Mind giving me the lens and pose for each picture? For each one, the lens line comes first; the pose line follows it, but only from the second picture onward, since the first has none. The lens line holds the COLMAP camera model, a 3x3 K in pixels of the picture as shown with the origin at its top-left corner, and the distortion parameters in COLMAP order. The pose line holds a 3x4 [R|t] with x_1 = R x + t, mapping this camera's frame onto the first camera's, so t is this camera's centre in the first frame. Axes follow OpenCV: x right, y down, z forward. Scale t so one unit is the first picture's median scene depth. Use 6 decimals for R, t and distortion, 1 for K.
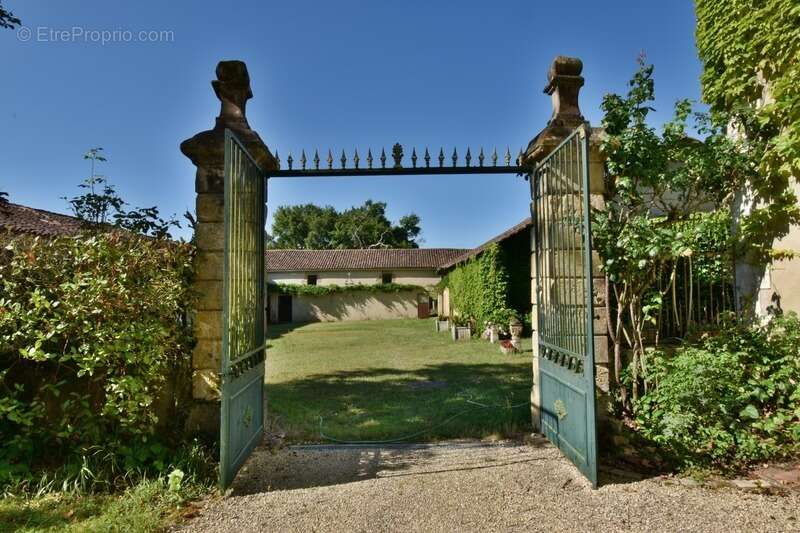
lens RADIAL K [[486.1, 0, 398.5], [0, 486.1, 267.0], [0, 0, 1]] dist [-0.006784, -0.002310]
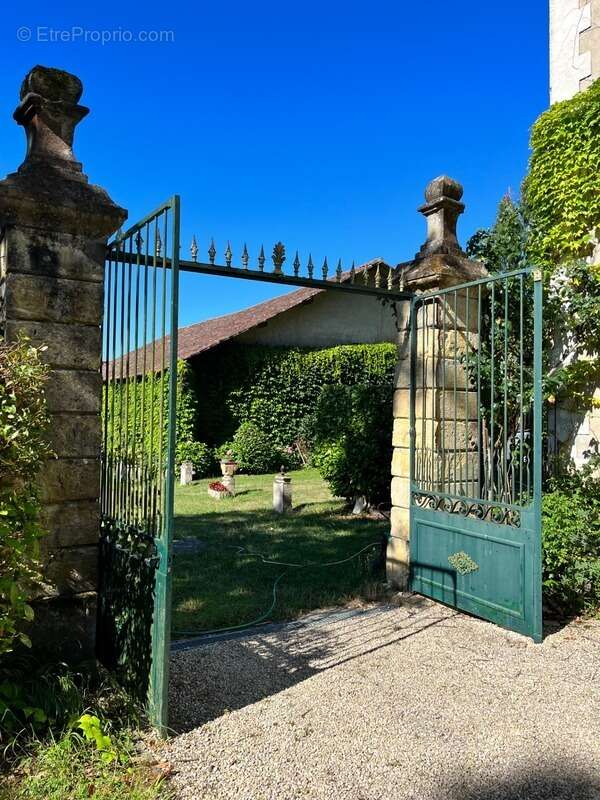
lens RADIAL K [[611.2, 0, 299.4], [0, 611.2, 400.5], [0, 0, 1]] dist [0.035826, -0.008804]
pose [[0.867709, 0.037902, 0.495625, -0.464139], [-0.050856, 0.998626, 0.012668, -0.015322], [-0.494464, -0.036198, 0.868444, 0.122856]]
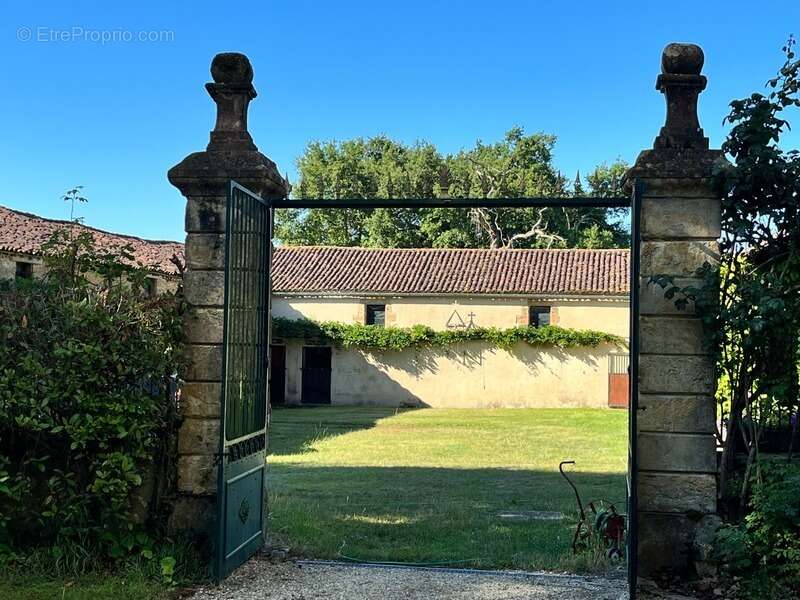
lens RADIAL K [[1178.7, 0, 397.2], [0, 1178.7, 300.8], [0, 0, 1]] dist [0.063139, 0.000000]
pose [[0.985771, 0.024287, -0.166329, 0.237258], [-0.021084, 0.999557, 0.020993, -0.086346], [0.166765, -0.017187, 0.985847, -0.813451]]
